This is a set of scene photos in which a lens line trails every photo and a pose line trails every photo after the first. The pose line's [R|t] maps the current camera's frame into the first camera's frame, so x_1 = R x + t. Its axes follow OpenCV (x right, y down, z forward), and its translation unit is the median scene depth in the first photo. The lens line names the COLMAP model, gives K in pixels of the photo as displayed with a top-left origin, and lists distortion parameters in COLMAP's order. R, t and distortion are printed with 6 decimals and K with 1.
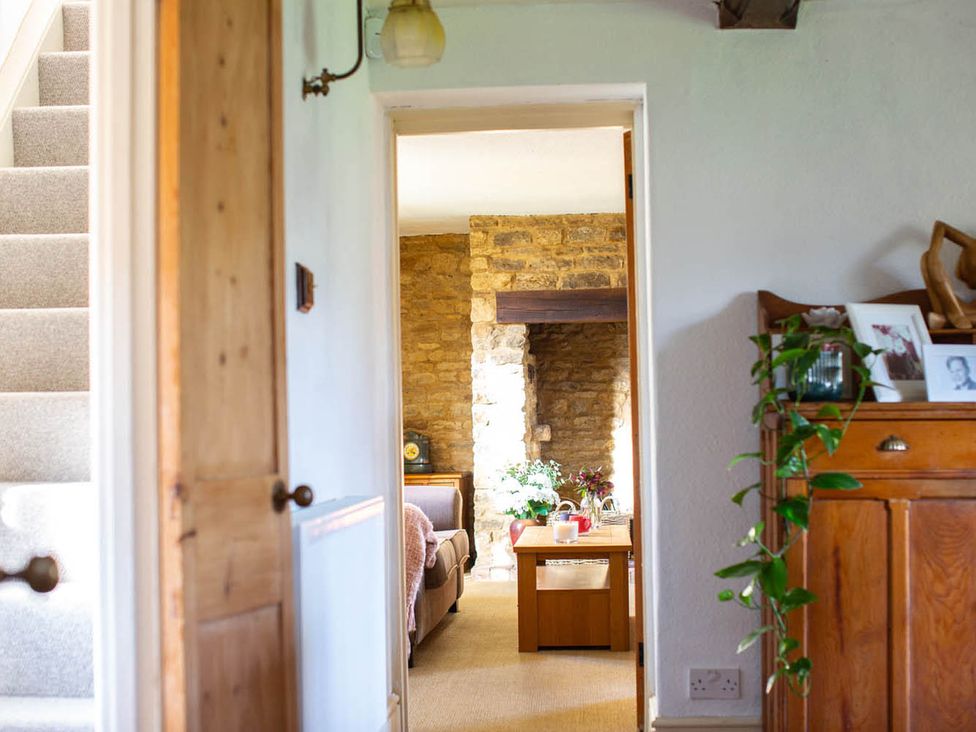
lens RADIAL K [[1662.5, 0, 489.4], [0, 1662.5, 367.5], [0, 0, 1]] dist [-0.212701, 0.000000]
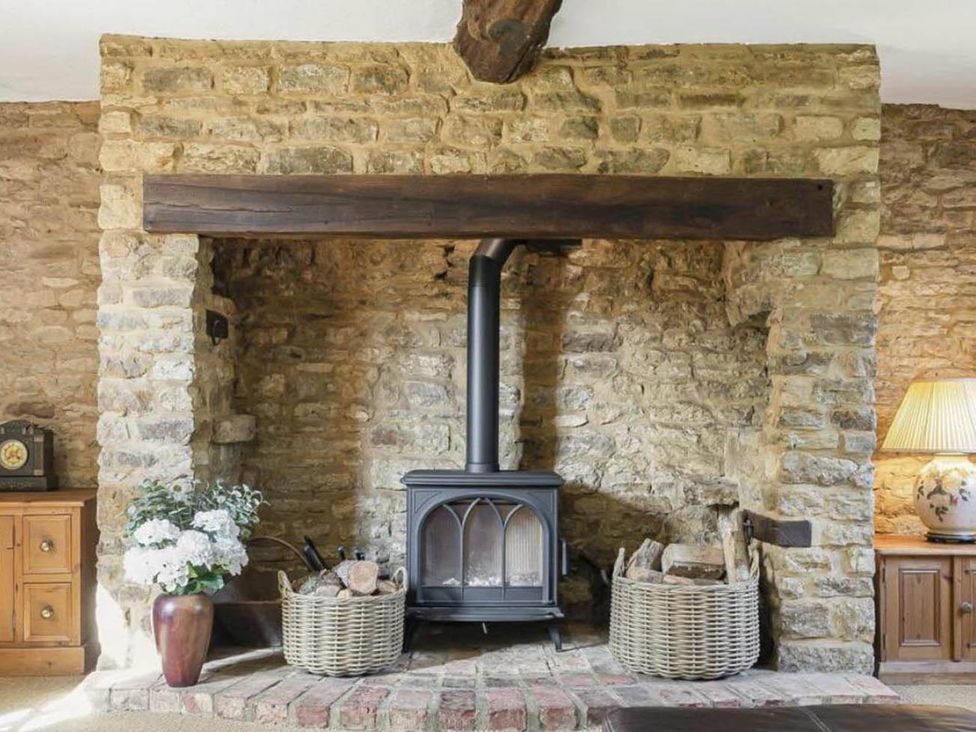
lens RADIAL K [[1086.9, 0, 485.1], [0, 1086.9, 363.3], [0, 0, 1]] dist [-0.003799, 0.000000]
pose [[0.985888, 0.025316, 0.165479, 0.057002], [-0.025921, 0.999663, 0.001502, 0.013426], [-0.165385, -0.005770, 0.986212, 0.623821]]
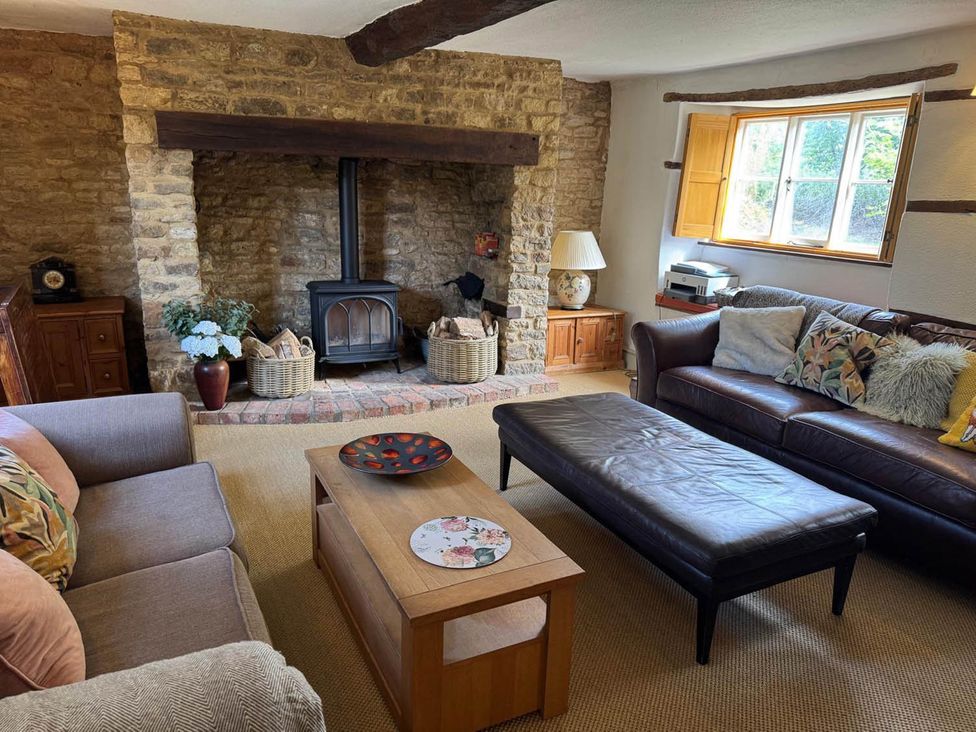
lens RADIAL K [[703.7, 0, 504.1], [0, 703.7, 382.4], [0, 0, 1]] dist [0.011411, -0.018404]
pose [[0.841881, -0.103545, 0.529636, -0.052783], [-0.064095, 0.955289, 0.288643, -0.027108], [-0.535843, -0.276950, 0.797603, 0.558942]]
